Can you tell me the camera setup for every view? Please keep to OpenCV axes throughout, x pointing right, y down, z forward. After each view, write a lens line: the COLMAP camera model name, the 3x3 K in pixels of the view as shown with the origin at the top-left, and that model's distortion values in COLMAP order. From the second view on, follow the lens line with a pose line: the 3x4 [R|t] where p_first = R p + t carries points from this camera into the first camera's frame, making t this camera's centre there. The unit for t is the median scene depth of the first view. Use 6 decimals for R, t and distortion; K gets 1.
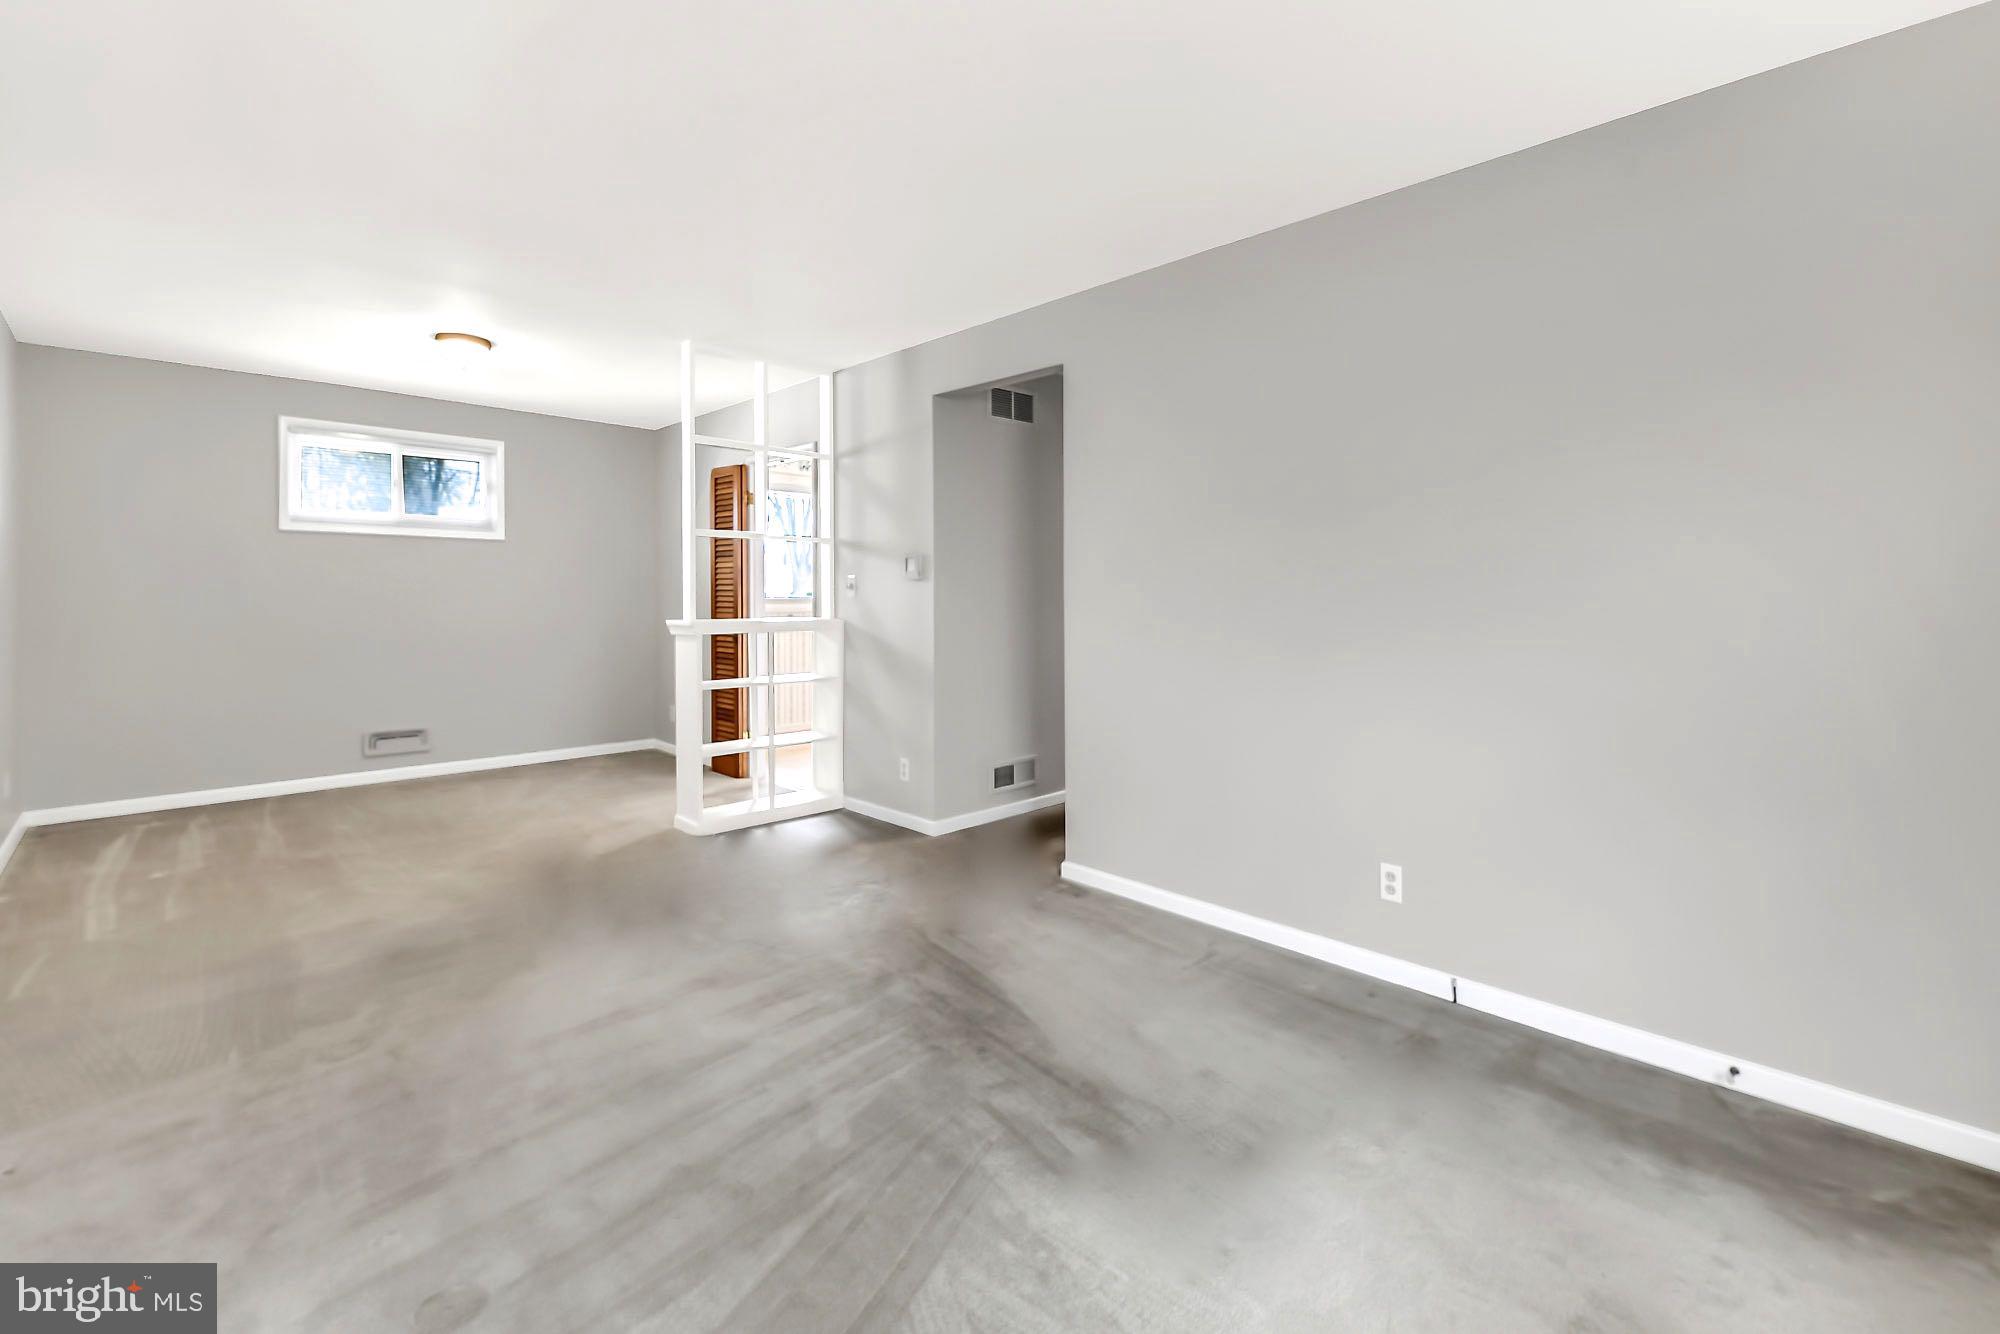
lens RADIAL K [[857.2, 0, 1000.0], [0, 857.2, 622.5], [0, 0, 1]] dist [0.001505, -0.003507]
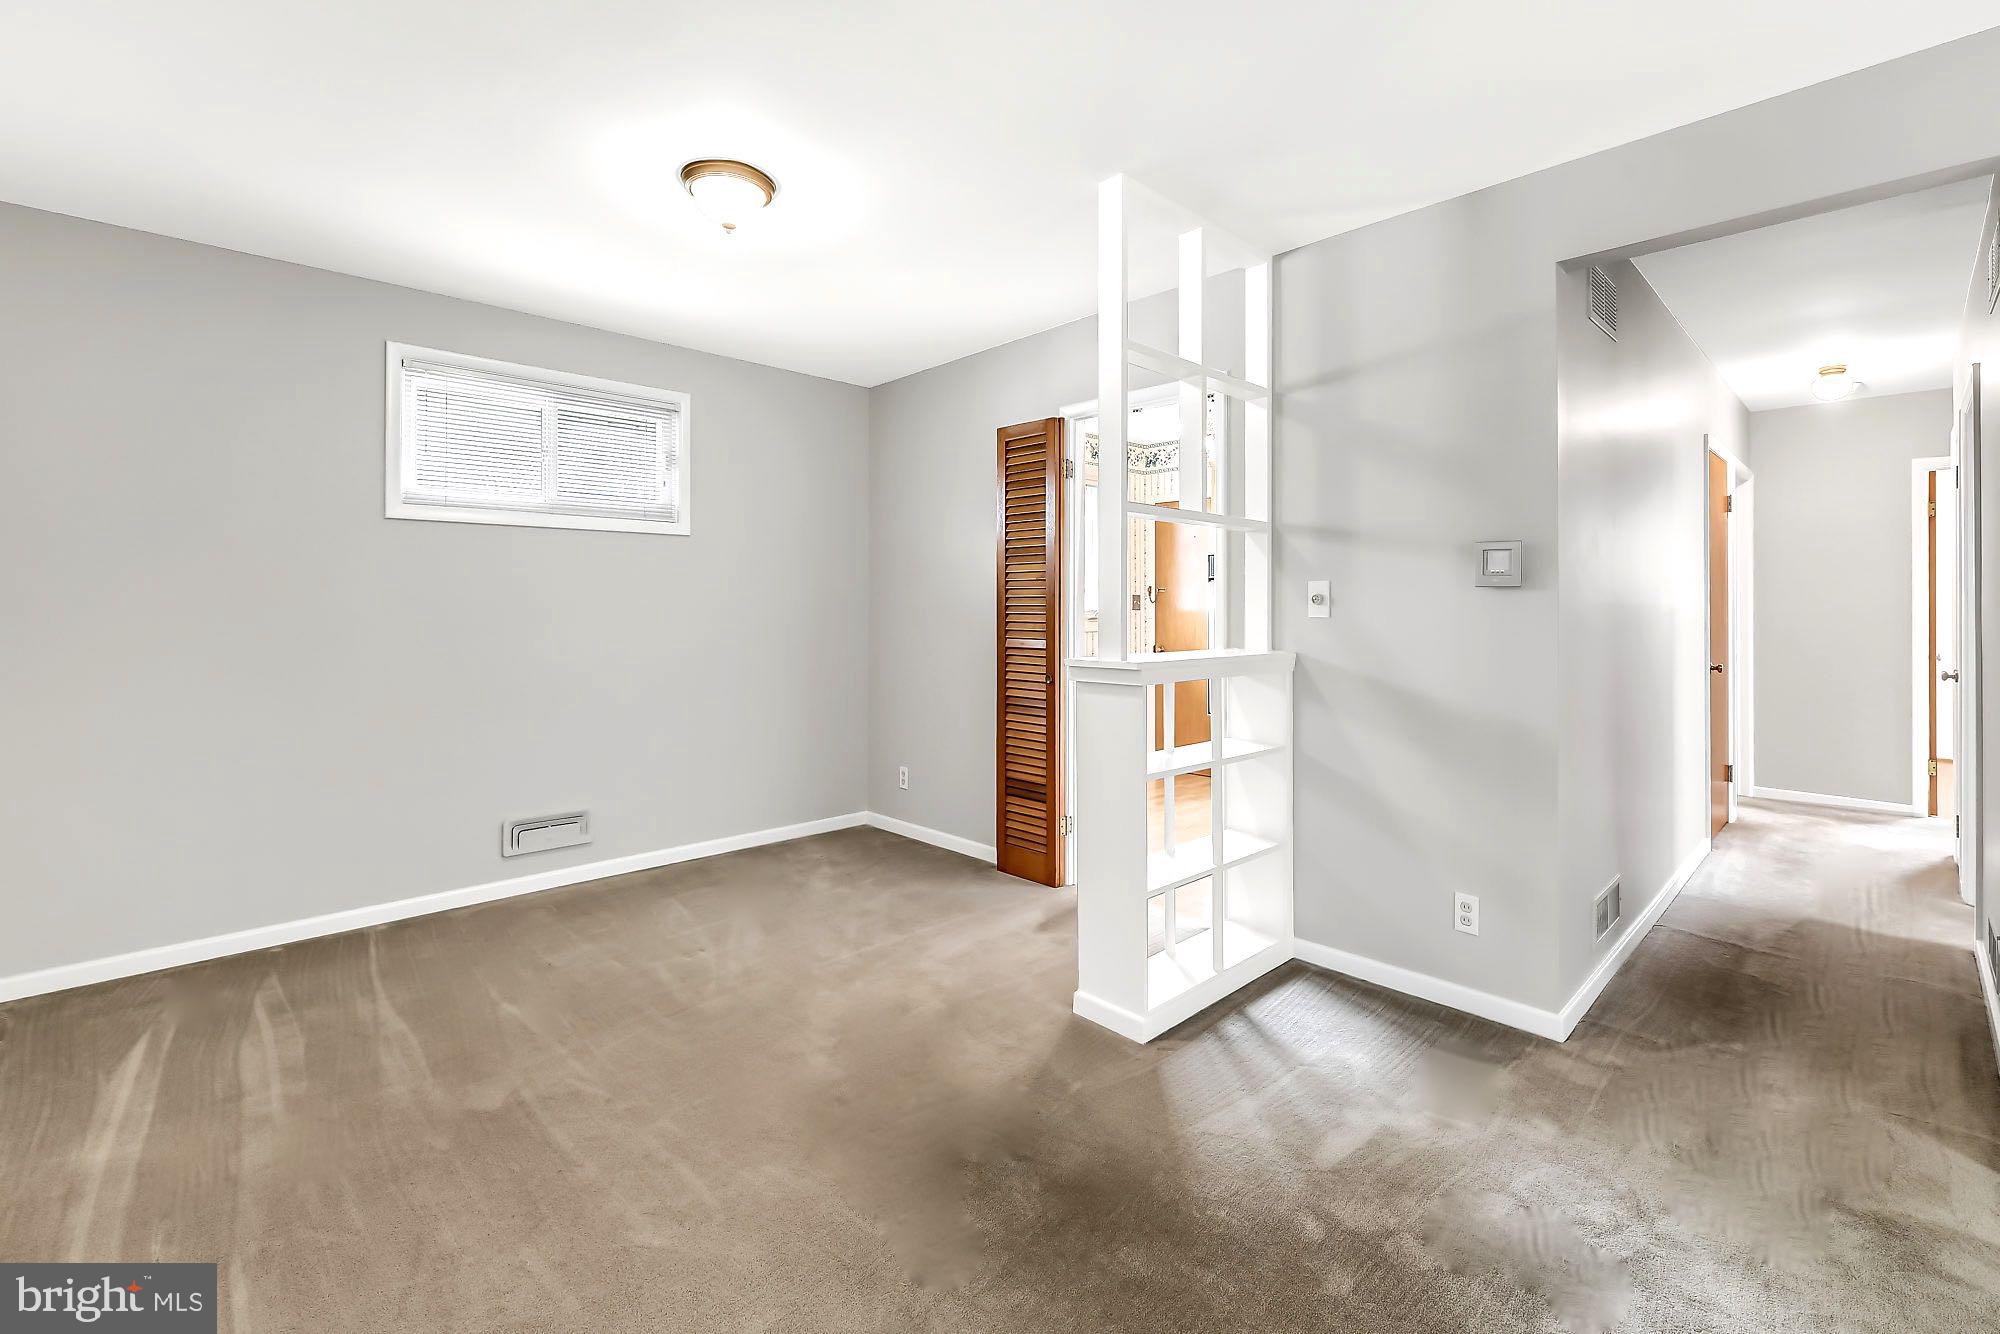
lens RADIAL K [[857.2, 0, 1000.0], [0, 857.2, 622.5], [0, 0, 1]] dist [0.001505, -0.003507]
pose [[0.999848, -0.002077, -0.017282, -0.356477], [0.001774, 0.999845, -0.017537, -0.013650], [0.017316, 0.017504, 0.999697, 0.349850]]
